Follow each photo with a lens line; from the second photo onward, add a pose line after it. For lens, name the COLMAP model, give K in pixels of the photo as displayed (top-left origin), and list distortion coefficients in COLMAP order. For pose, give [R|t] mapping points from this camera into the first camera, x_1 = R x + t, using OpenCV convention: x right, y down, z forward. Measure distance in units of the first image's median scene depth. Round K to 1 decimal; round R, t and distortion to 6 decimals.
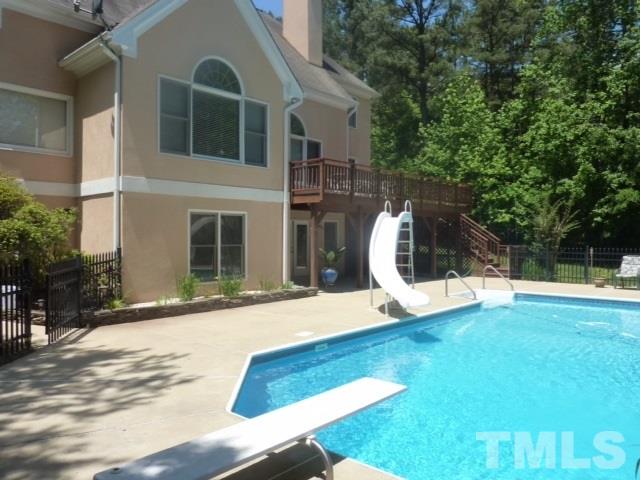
lens RADIAL K [[488.5, 0, 320.0], [0, 488.5, 239.9], [0, 0, 1]] dist [-0.041789, 0.003476]
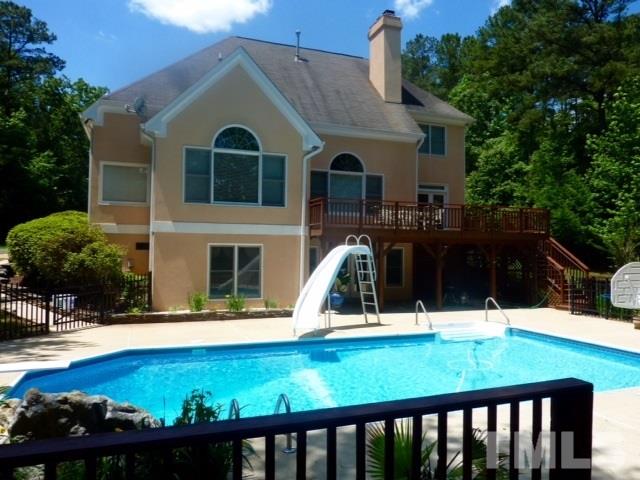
lens RADIAL K [[488.5, 0, 321.2], [0, 488.5, 240.0], [0, 0, 1]] dist [-0.041789, 0.003476]
pose [[0.882630, -0.004840, -0.470043, 0.568458], [-0.011976, 0.999391, -0.032779, -0.029062], [0.469916, 0.034561, 0.882034, -0.027187]]
